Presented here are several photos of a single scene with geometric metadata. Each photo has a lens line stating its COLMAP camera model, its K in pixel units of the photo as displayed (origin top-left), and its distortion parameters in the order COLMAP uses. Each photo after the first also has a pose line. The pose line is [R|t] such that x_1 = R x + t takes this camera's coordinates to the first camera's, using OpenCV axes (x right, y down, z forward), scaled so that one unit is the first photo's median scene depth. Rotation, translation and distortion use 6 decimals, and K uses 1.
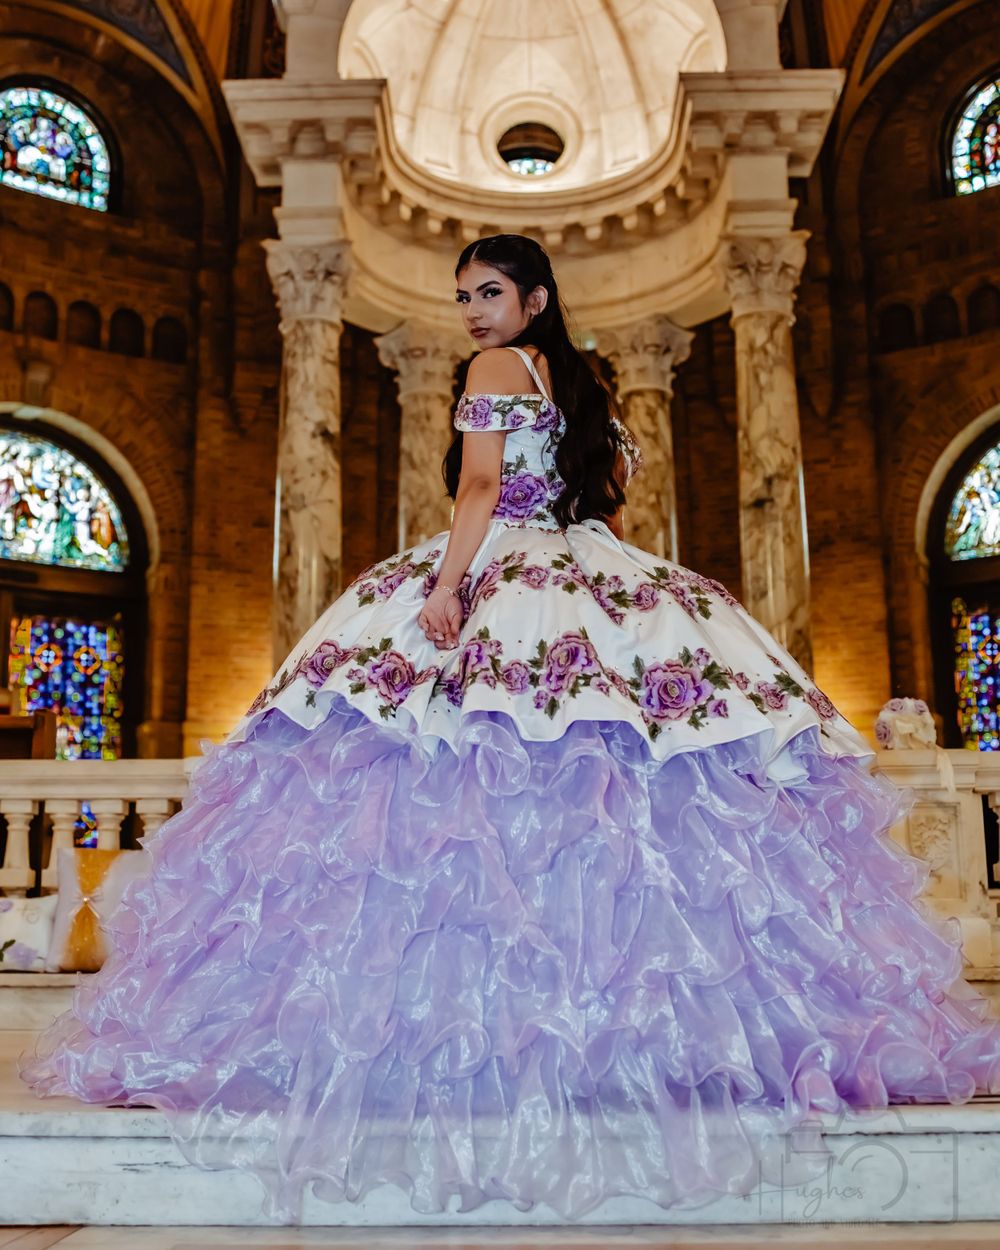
lens RADIAL K [[1674.5, 0, 466.2], [0, 1674.5, 565.8], [0, 0, 1]] dist [-0.066956, 0.004247]
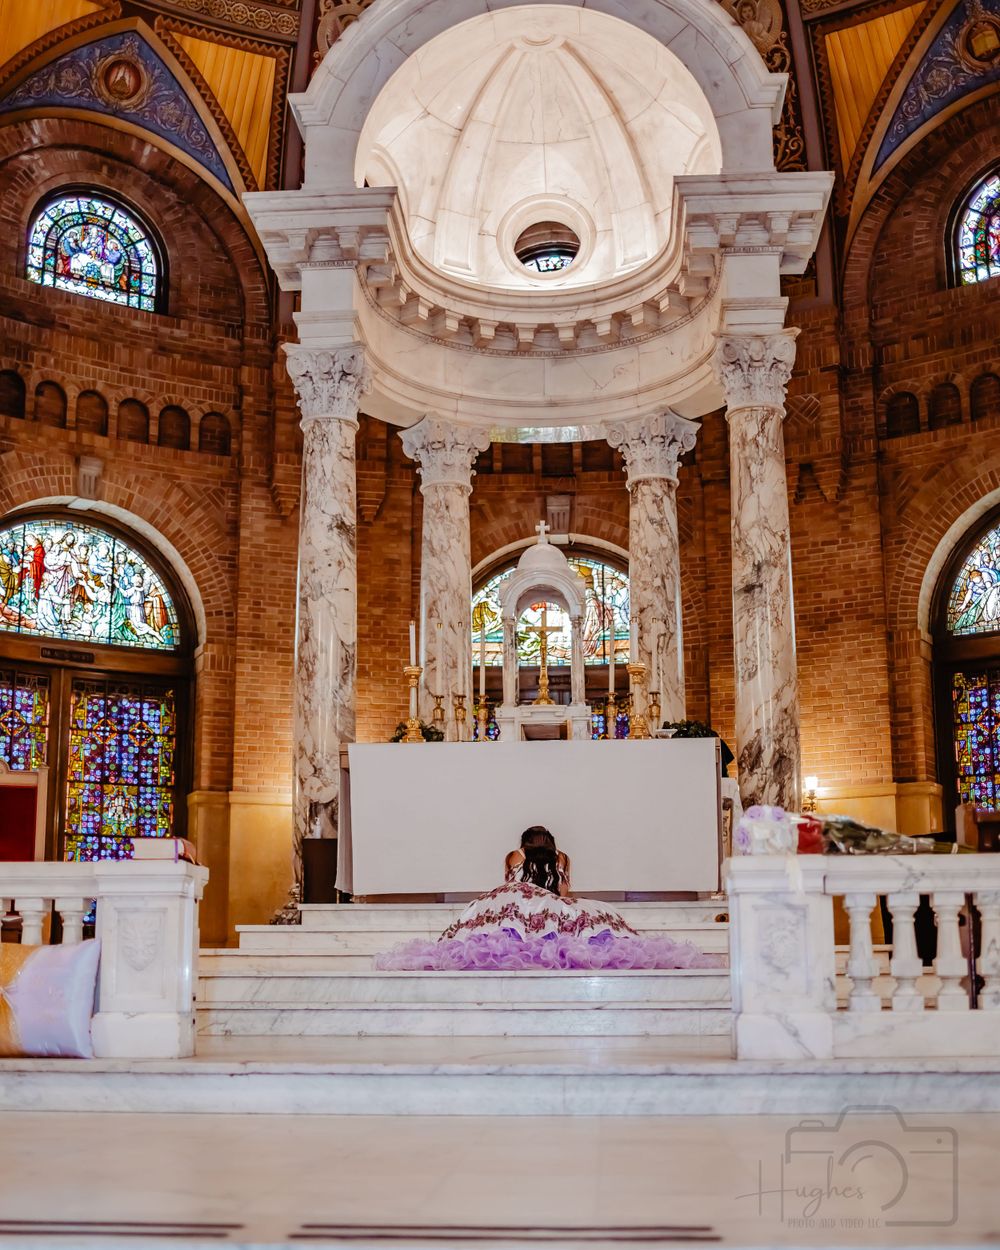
lens RADIAL K [[1575.7, 0, 496.7], [0, 1575.7, 703.5], [0, 0, 1]] dist [-0.059931, -0.013973]
pose [[0.999136, -0.004523, -0.041319, 0.048001], [0.006581, 0.998737, 0.049807, -0.013163], [0.041041, -0.050036, 0.997904, -0.002591]]
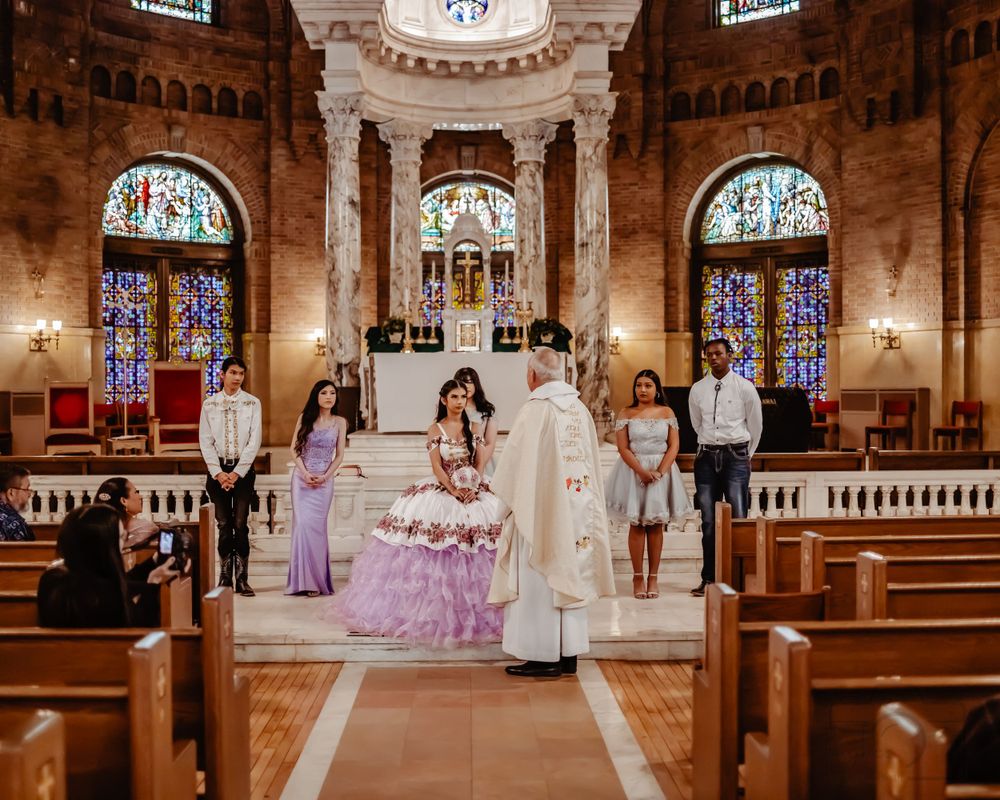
lens RADIAL K [[1260.6, 0, 500.0], [0, 1260.6, 400.0], [0, 0, 1]] dist [-0.059931, -0.013973]
pose [[0.998394, 0.002129, 0.056605, 0.000513], [-0.016104, 0.968725, 0.247615, -0.184180], [-0.054307, -0.248129, 0.967204, -0.347020]]
